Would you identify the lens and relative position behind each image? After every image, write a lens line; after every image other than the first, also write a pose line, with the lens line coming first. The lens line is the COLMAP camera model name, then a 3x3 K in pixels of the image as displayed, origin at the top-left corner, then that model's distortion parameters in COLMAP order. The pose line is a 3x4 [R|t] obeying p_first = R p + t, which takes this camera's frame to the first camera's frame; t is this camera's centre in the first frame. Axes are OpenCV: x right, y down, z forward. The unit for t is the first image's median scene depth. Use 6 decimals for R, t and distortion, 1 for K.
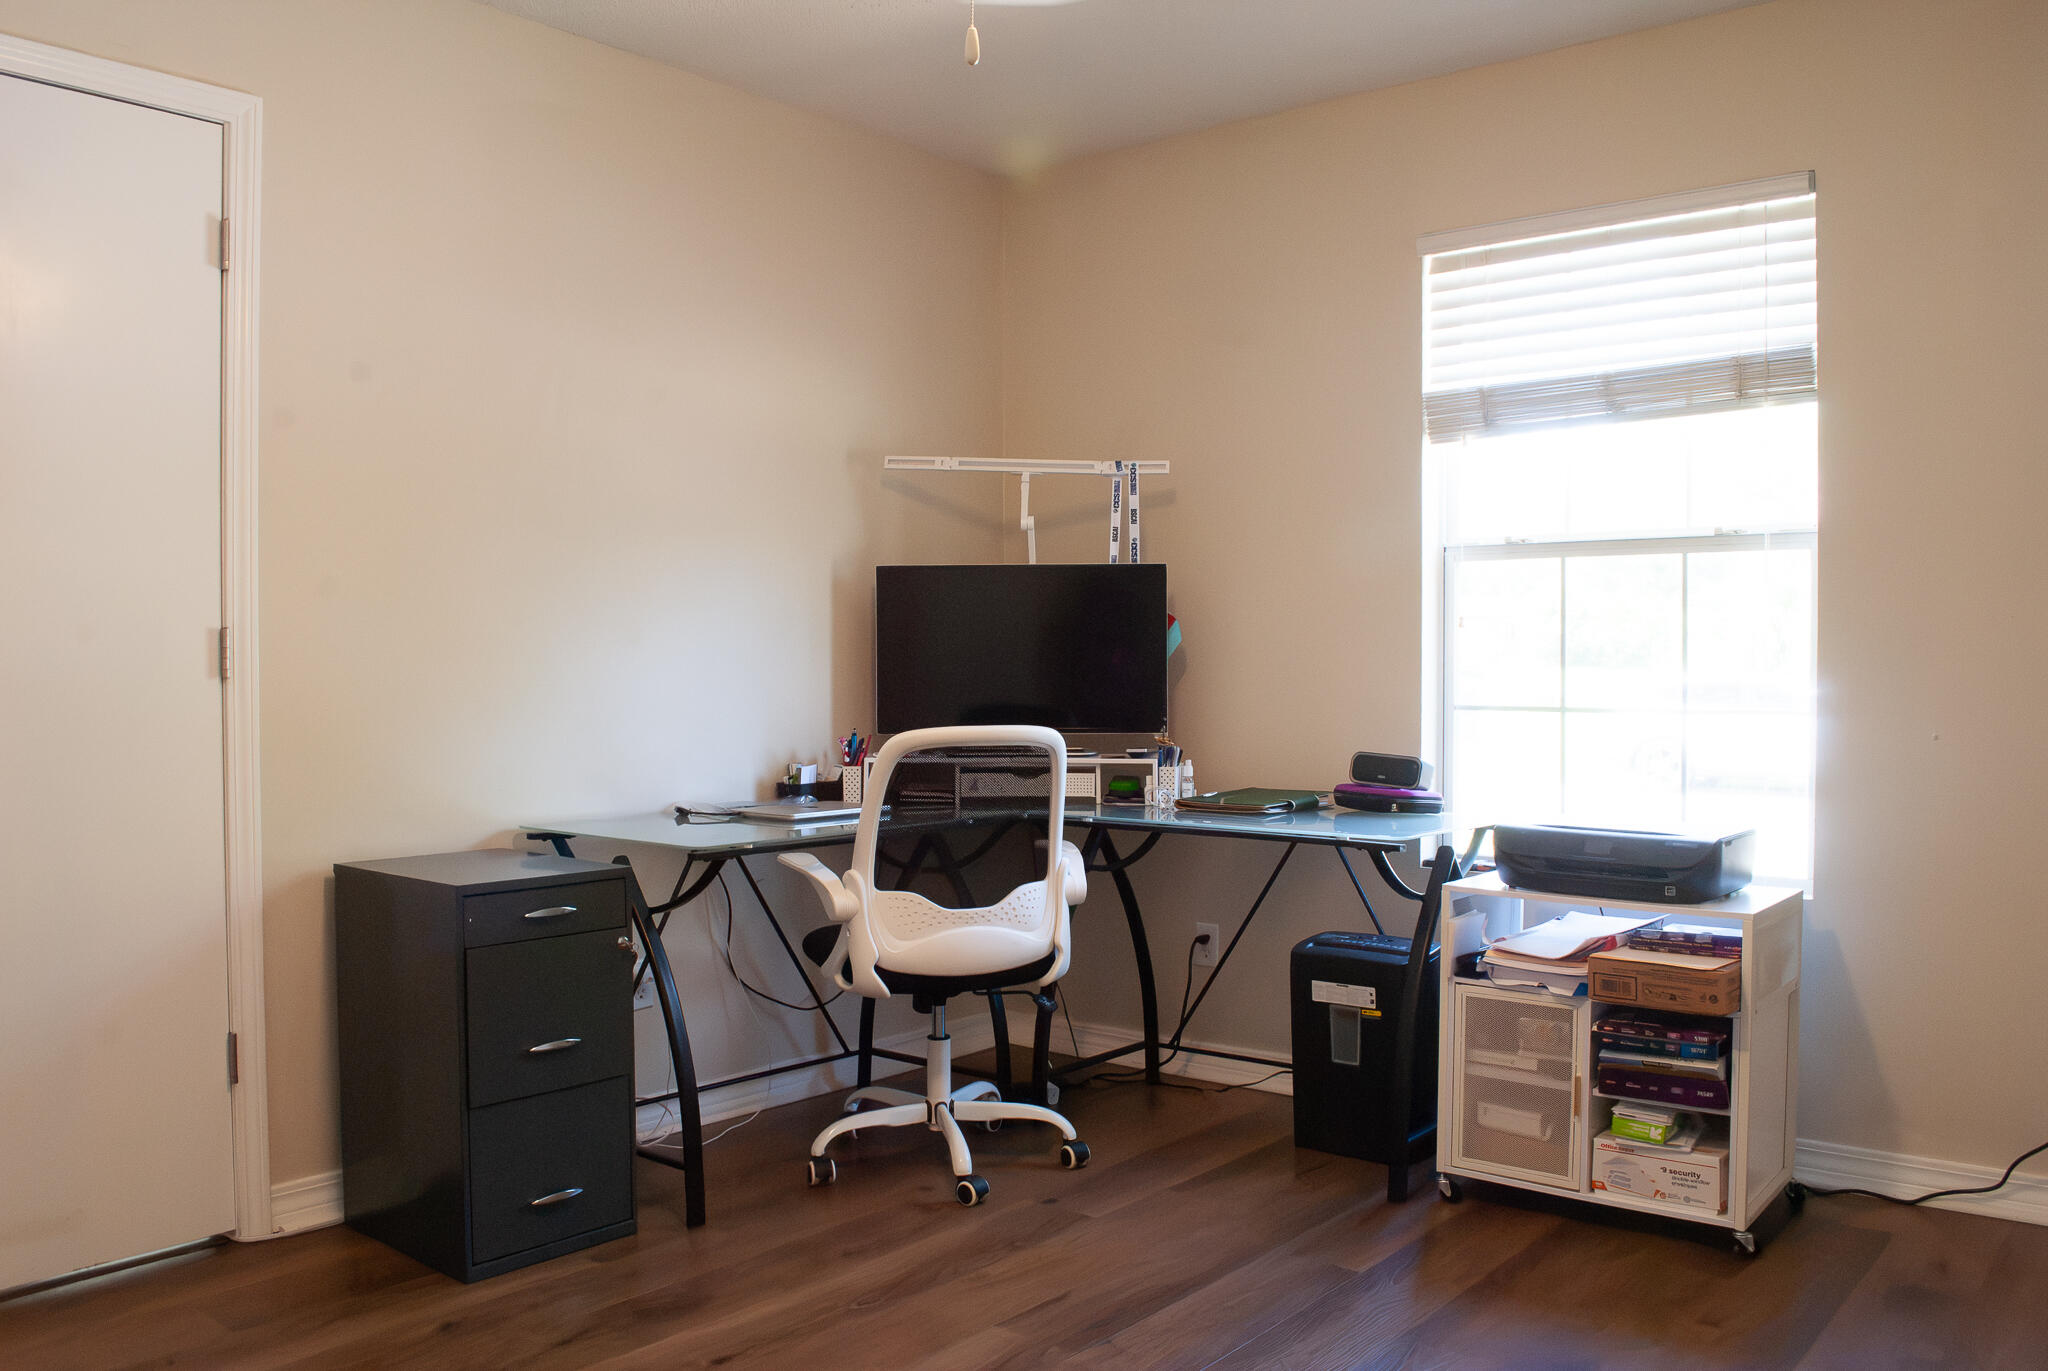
lens RADIAL K [[1642.4, 0, 1024.0], [0, 1642.4, 685.5], [0, 0, 1]] dist [-0.072158, 0.002243]
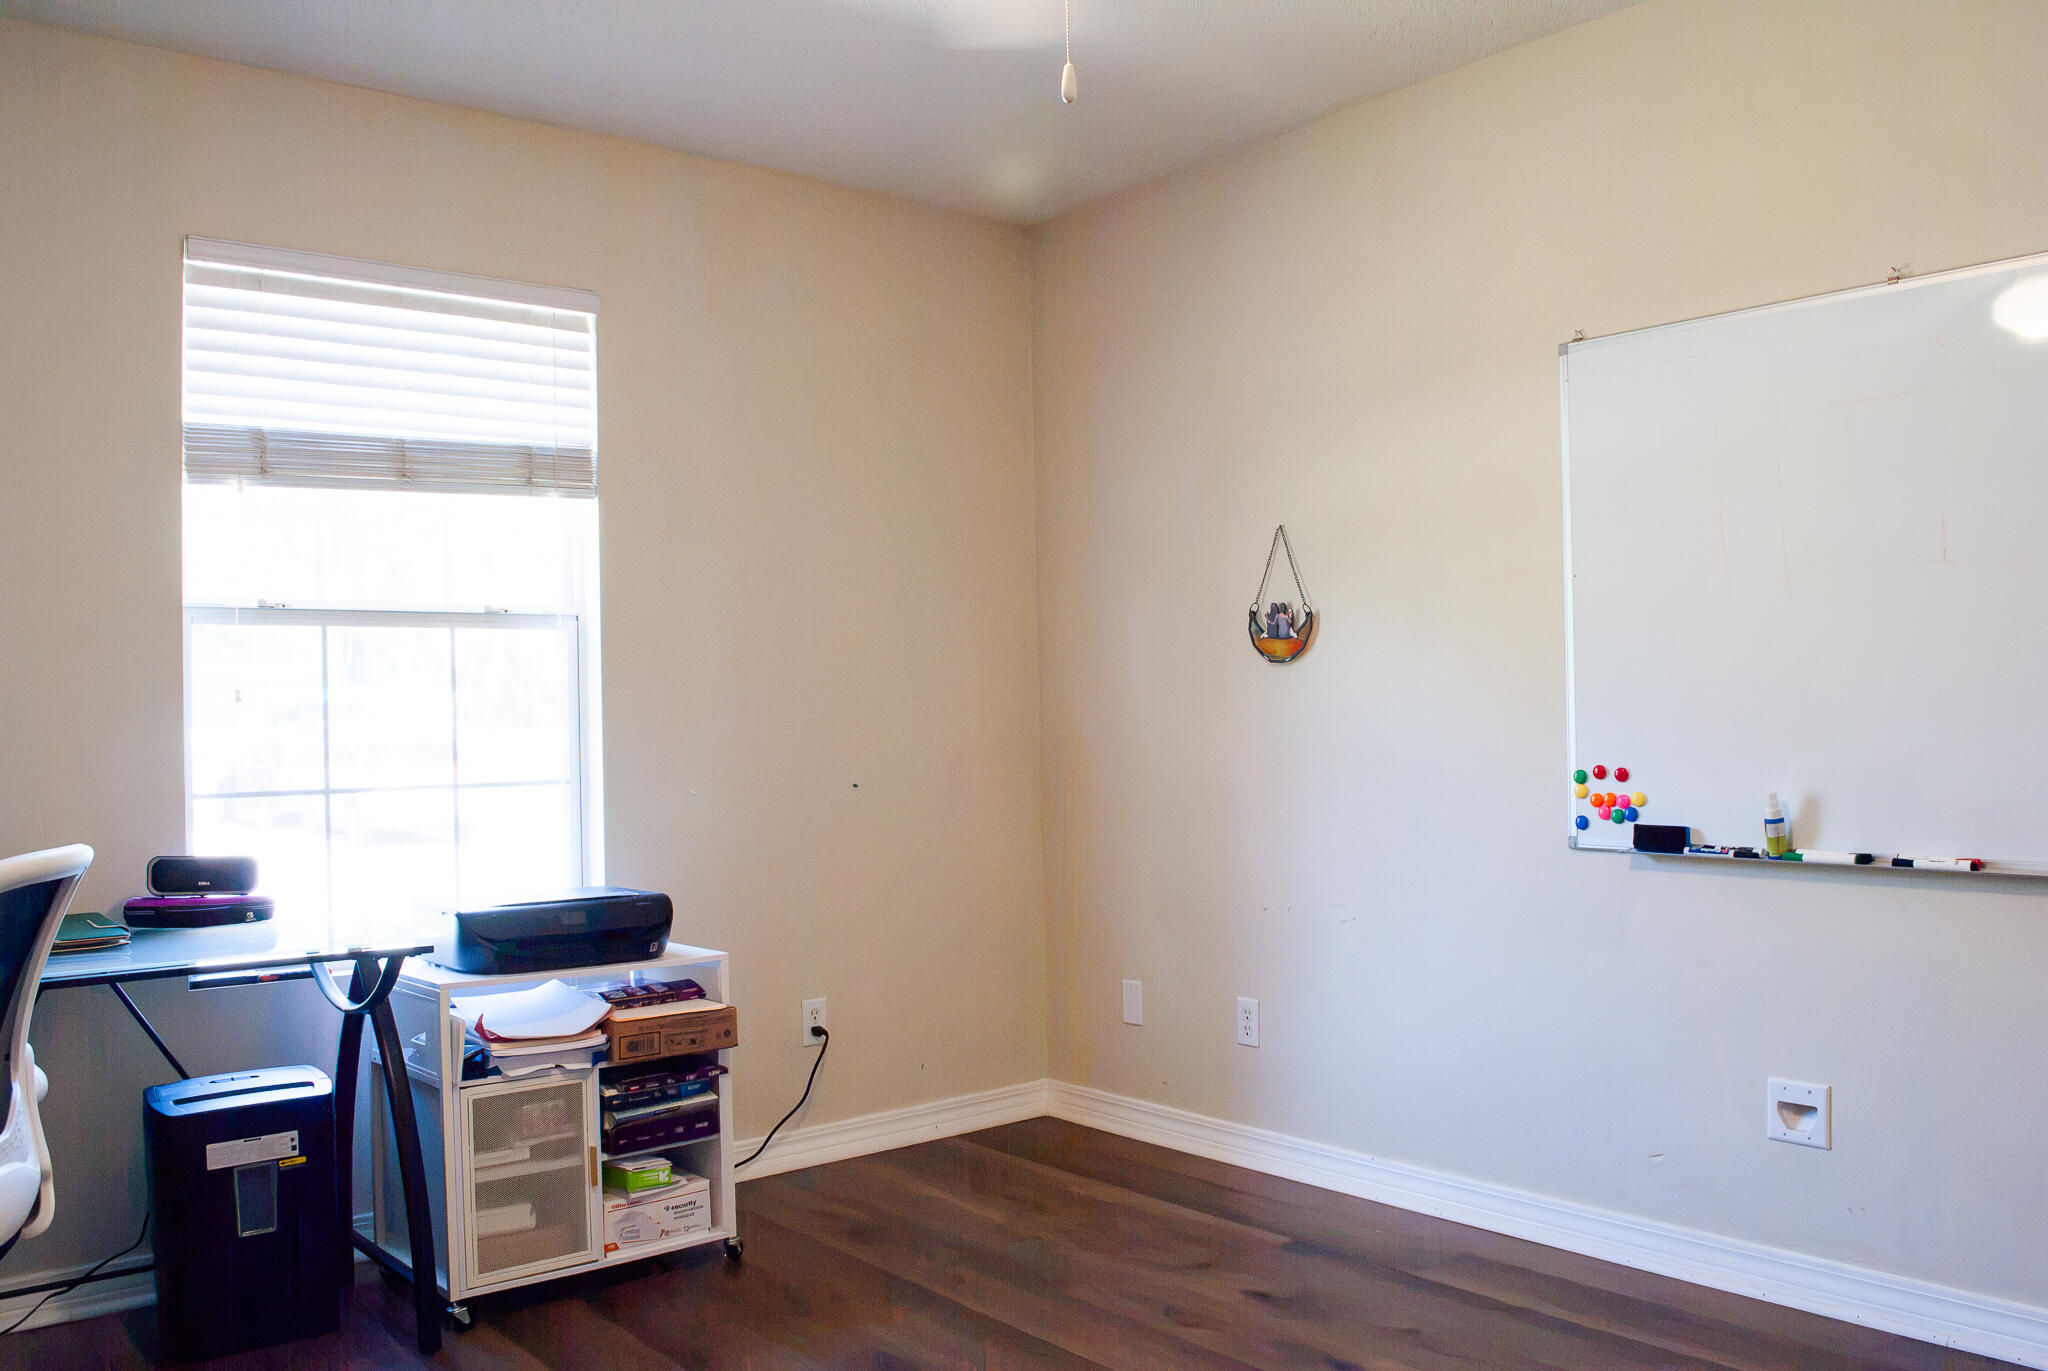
lens RADIAL K [[1642.4, 0, 1024.0], [0, 1642.4, 685.5], [0, 0, 1]] dist [-0.072158, 0.002243]
pose [[0.210322, 0.013366, 0.977541, -0.548621], [0.038007, 0.999039, -0.021837, -0.011323], [-0.976893, 0.041746, 0.209612, 0.479802]]
